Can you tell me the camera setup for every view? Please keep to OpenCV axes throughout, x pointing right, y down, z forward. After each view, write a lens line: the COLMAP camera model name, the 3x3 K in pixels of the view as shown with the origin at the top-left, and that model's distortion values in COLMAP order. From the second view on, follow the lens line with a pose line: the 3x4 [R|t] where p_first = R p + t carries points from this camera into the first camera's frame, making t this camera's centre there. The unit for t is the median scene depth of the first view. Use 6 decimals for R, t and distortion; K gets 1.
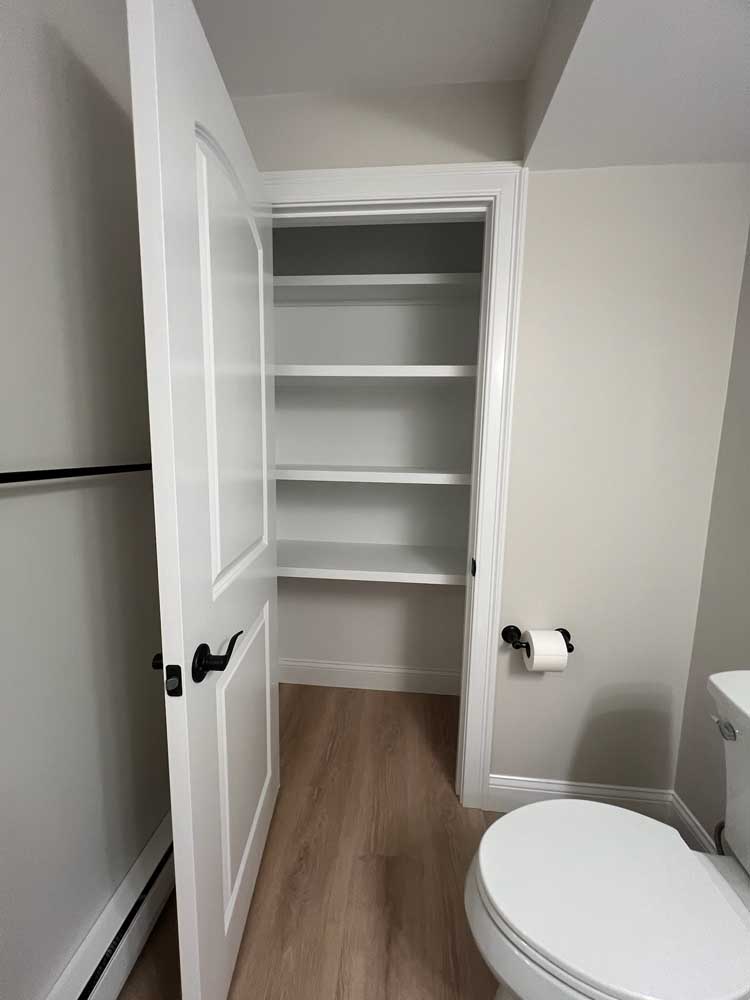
lens RADIAL K [[399.1, 0, 375.0], [0, 399.1, 500.0], [0, 0, 1]] dist [0.000140, 0.000211]
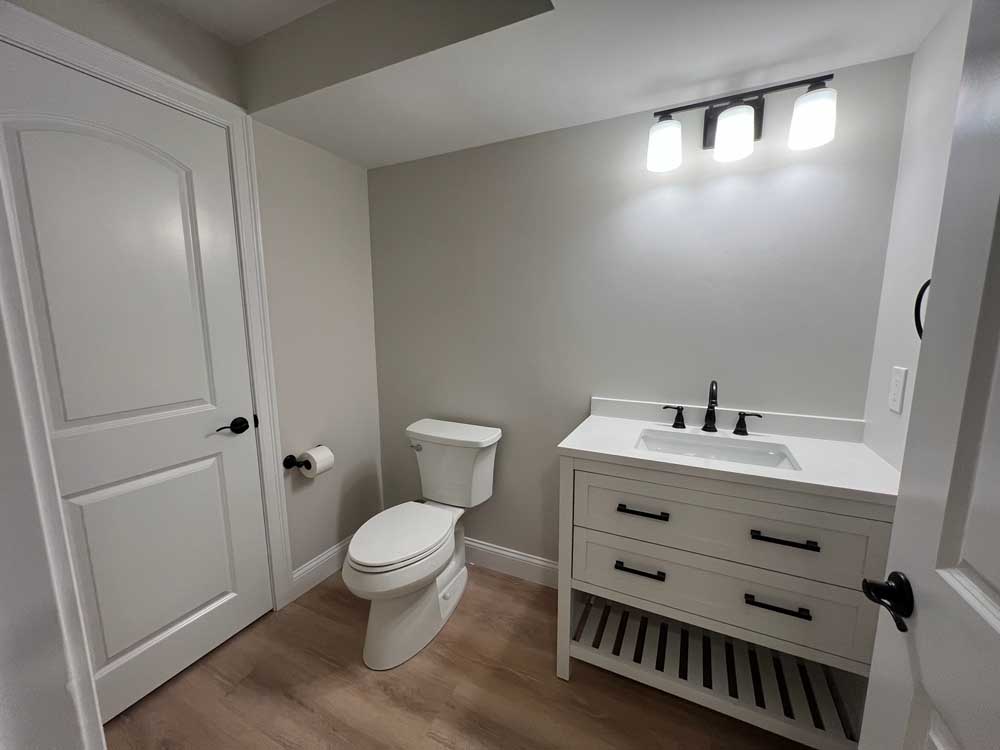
lens RADIAL K [[399.1, 0, 500.4], [0, 399.1, 378.1], [0, 0, 1]] dist [0.000140, 0.000211]
pose [[0.362809, -0.161332, 0.917792, -0.638158], [0.134887, 0.983619, 0.119582, -0.007600], [-0.922050, 0.080413, 0.378627, -0.204120]]
